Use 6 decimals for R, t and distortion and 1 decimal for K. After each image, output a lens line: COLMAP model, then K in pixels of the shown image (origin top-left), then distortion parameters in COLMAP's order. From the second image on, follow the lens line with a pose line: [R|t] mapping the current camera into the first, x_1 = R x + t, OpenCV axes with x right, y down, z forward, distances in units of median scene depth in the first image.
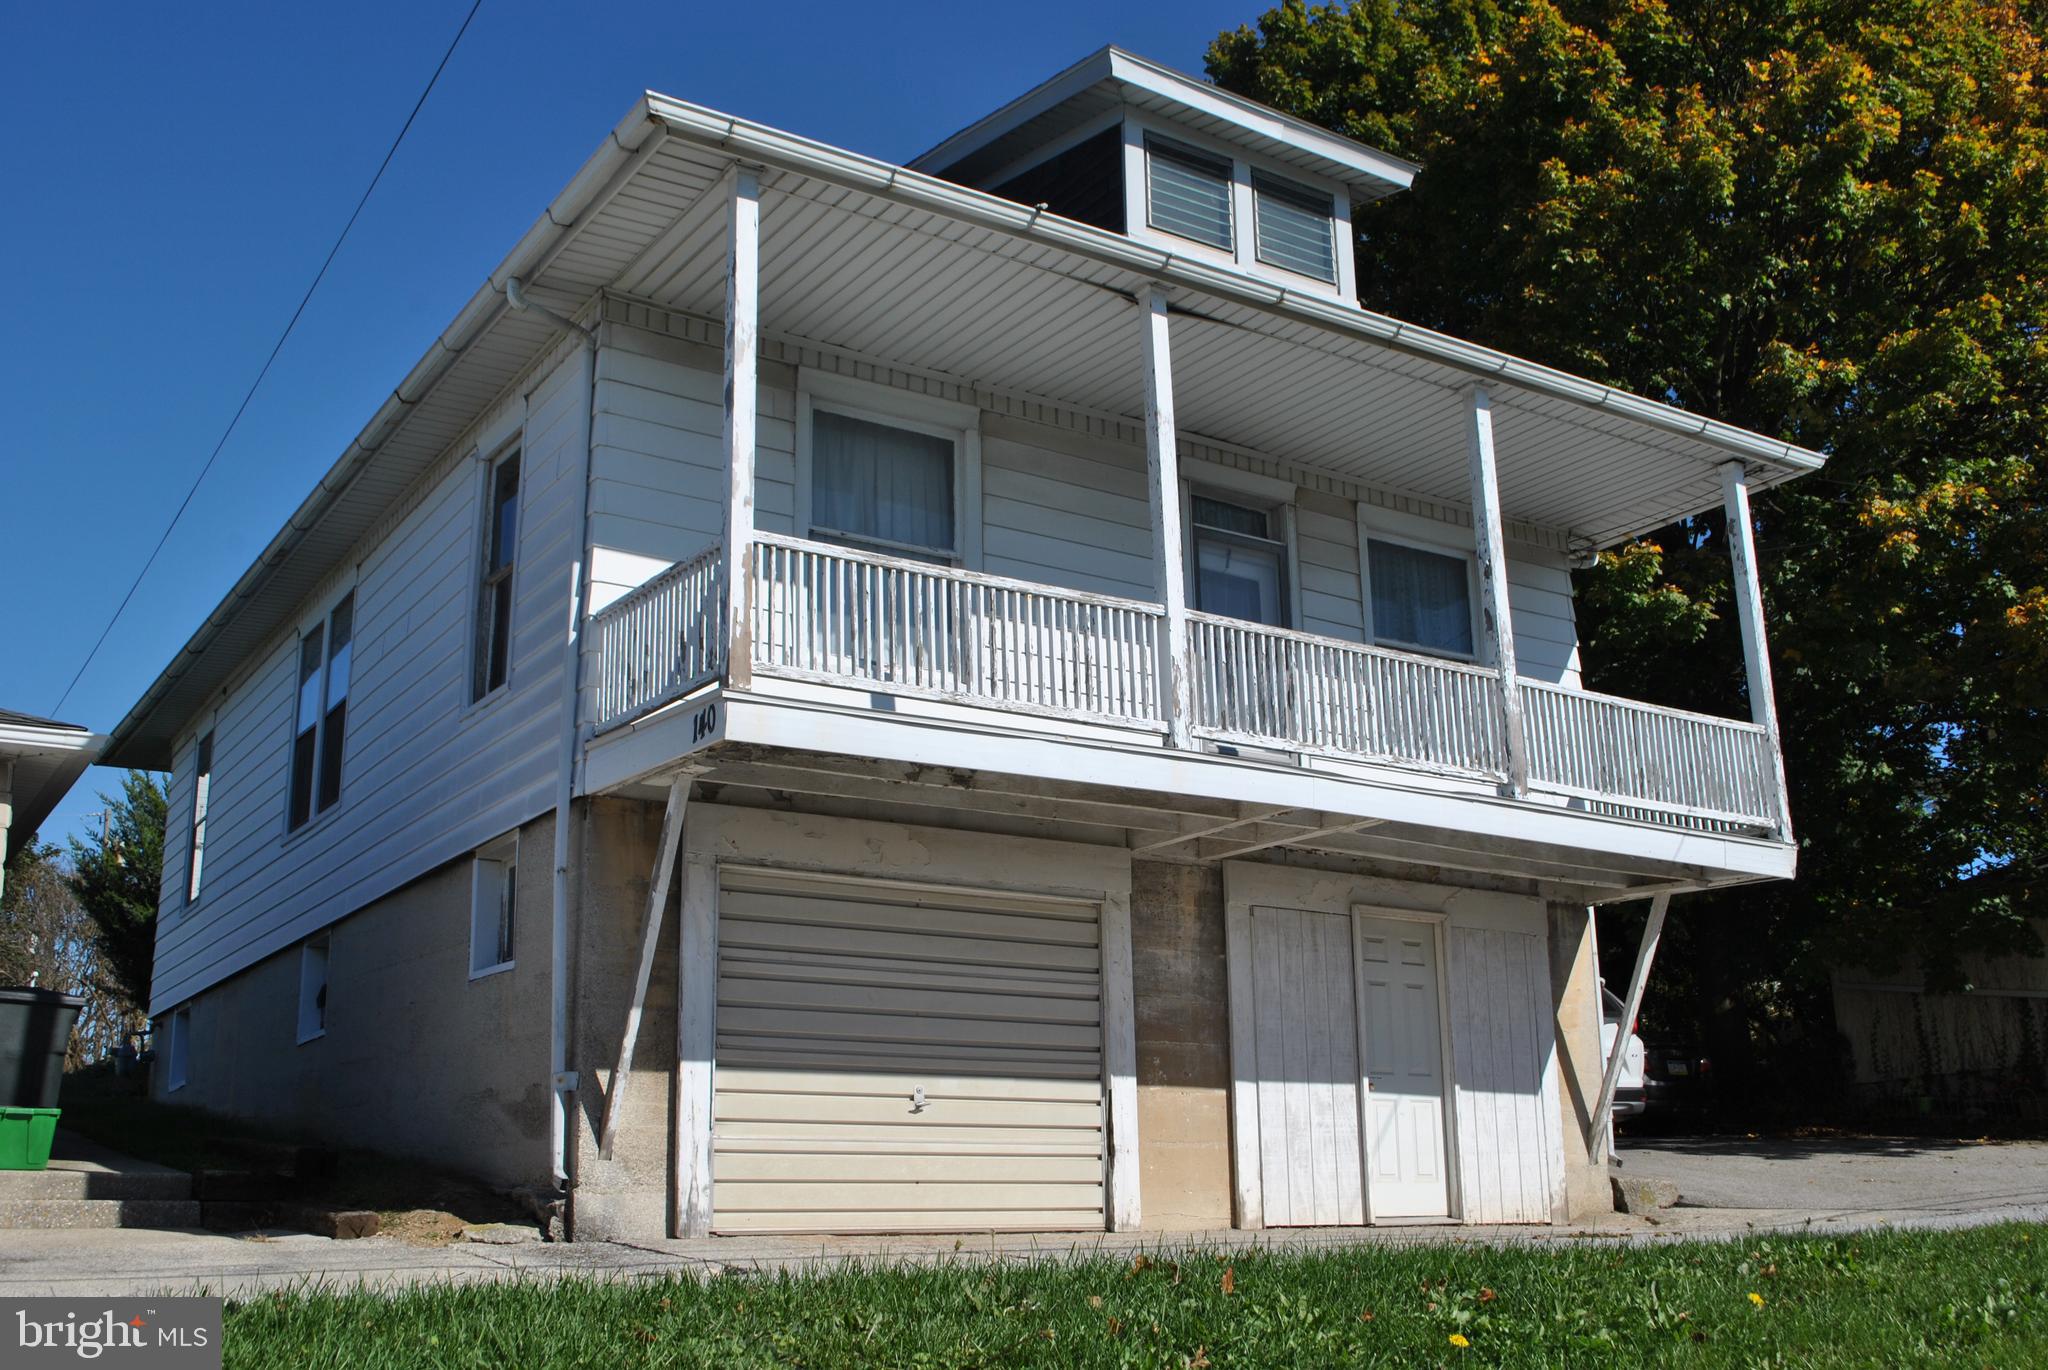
lens RADIAL K [[2024.3, 0, 1024.0], [0, 2024.3, 685.0], [0, 0, 1]] dist [-0.064909, -0.001622]
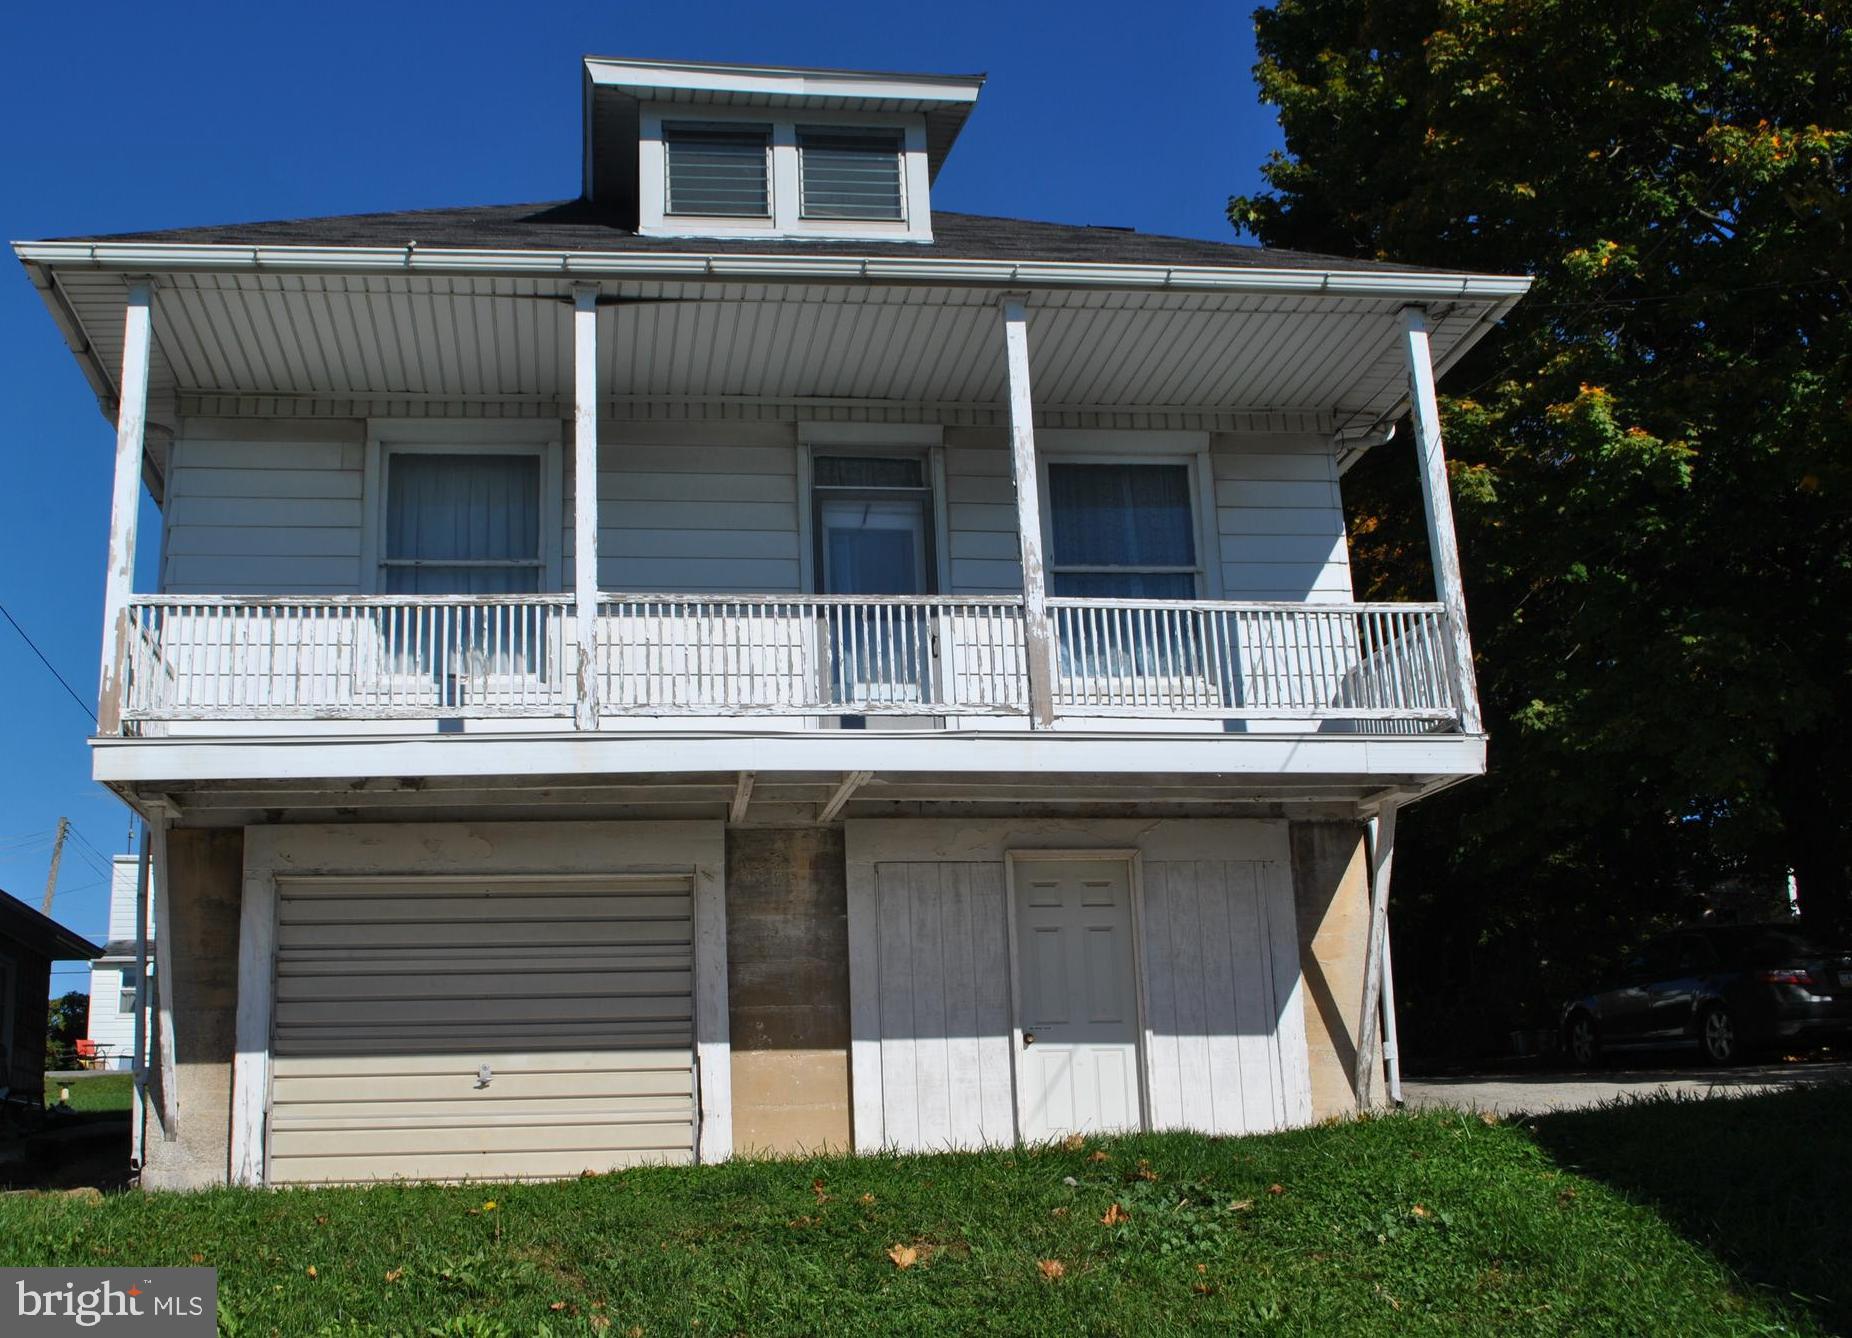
lens RADIAL K [[2029.6, 0, 832.3], [0, 2029.6, 657.5], [0, 0, 1]] dist [-0.060906, -0.037344]
pose [[0.895305, -0.132986, -0.425139, 0.541501], [0.135664, 0.990461, -0.024126, 0.031306], [0.424292, -0.036076, 0.904807, 0.097099]]
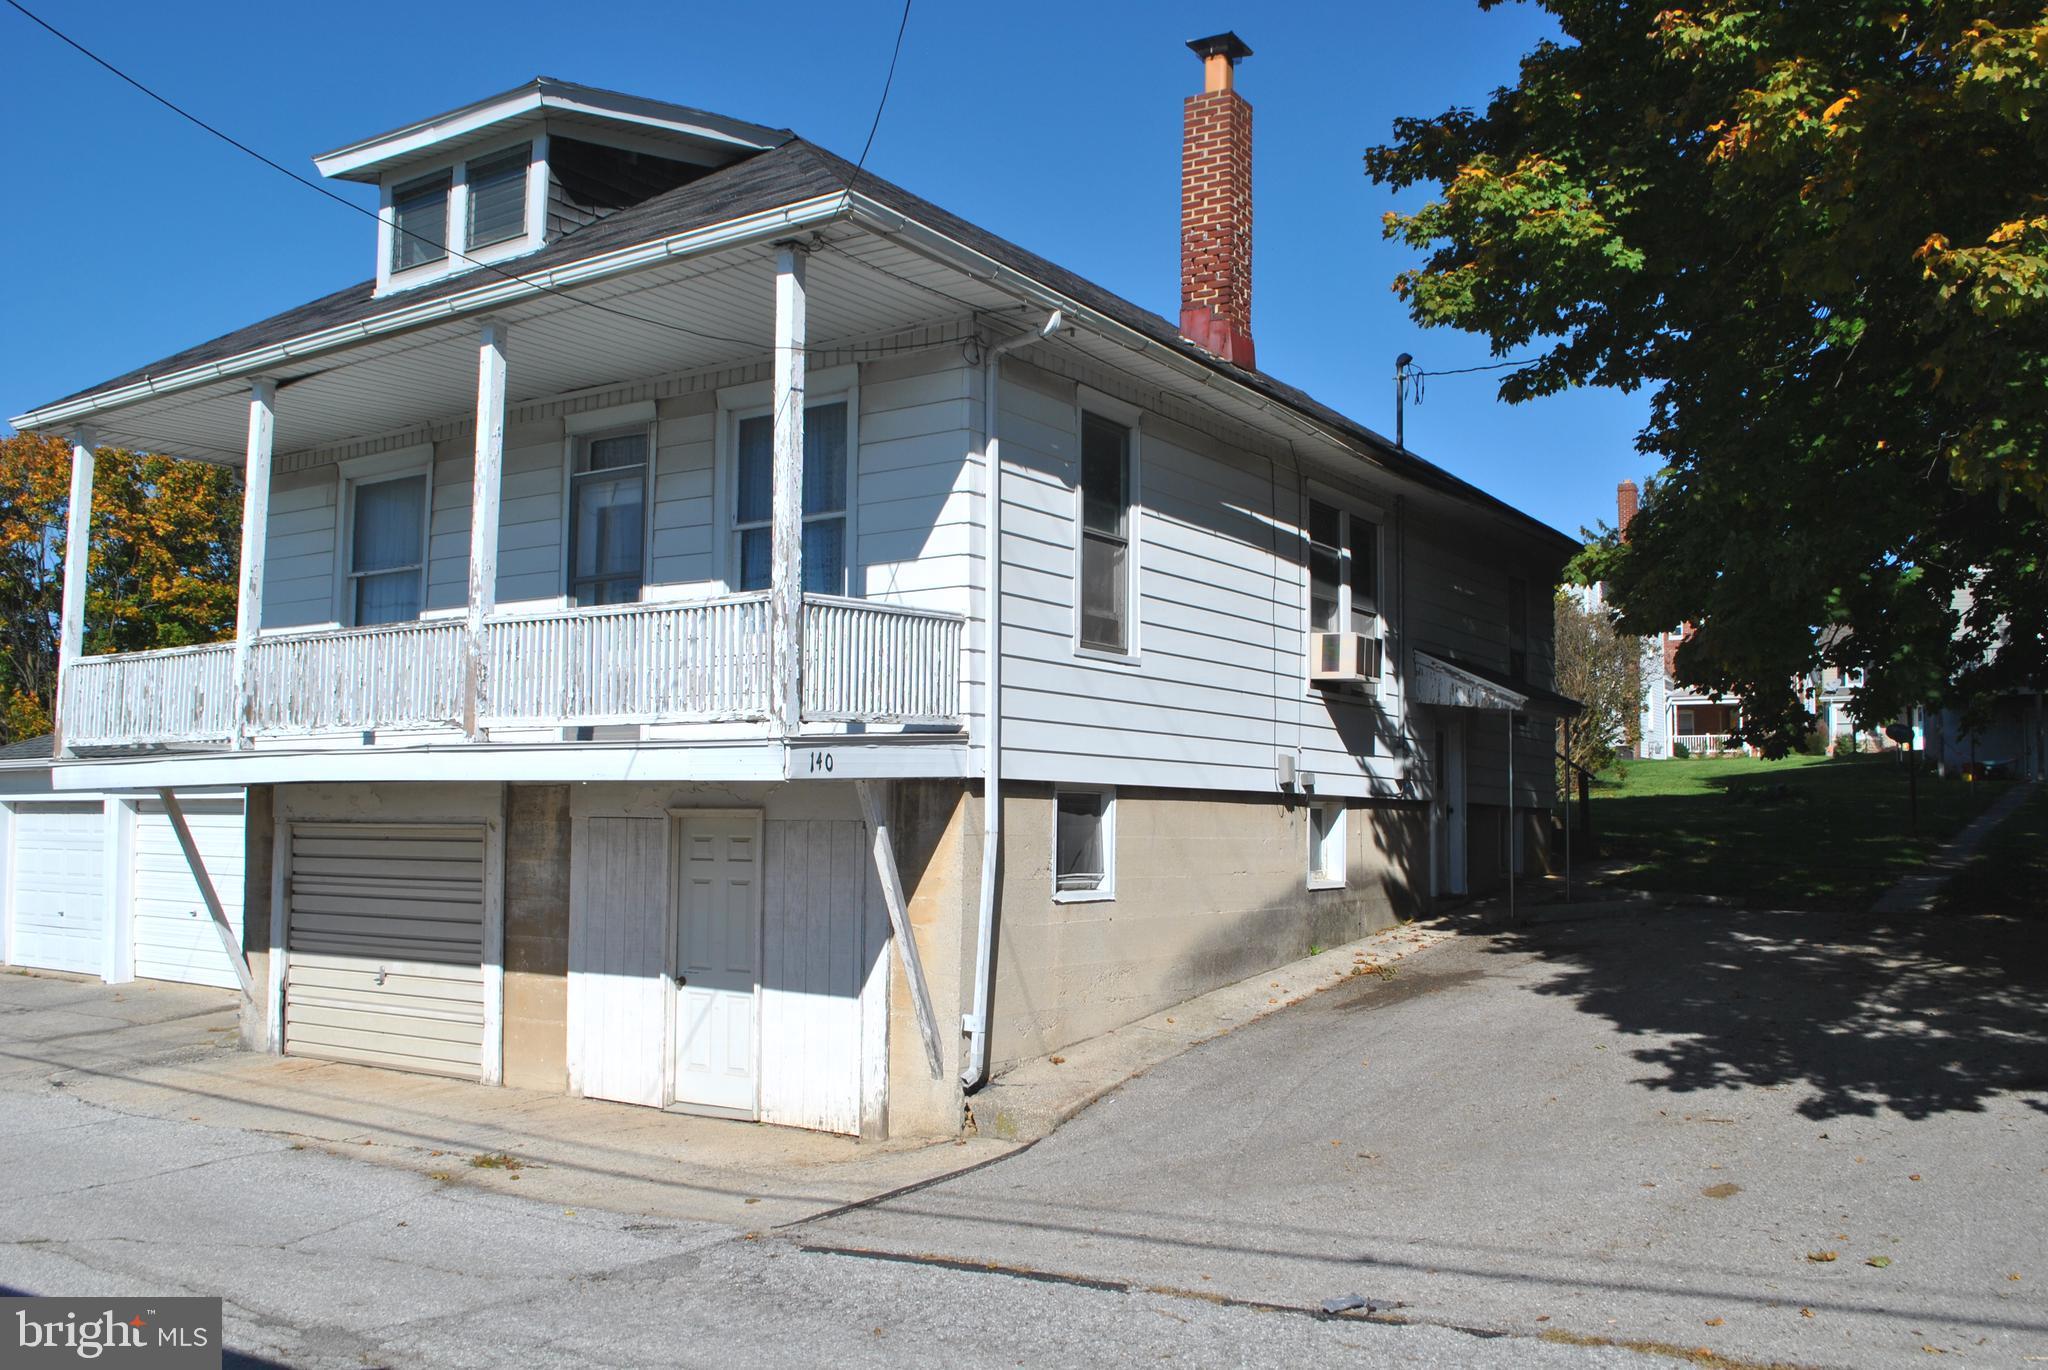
lens RADIAL K [[1781.5, 0, 1024.0], [0, 1781.5, 685.0], [0, 0, 1]] dist [-0.093700, 0.005277]
pose [[0.387586, -0.058497, -0.919975, 1.144184], [0.233826, 0.971584, 0.036732, 0.059179], [0.891685, -0.229351, 0.390251, 0.867247]]
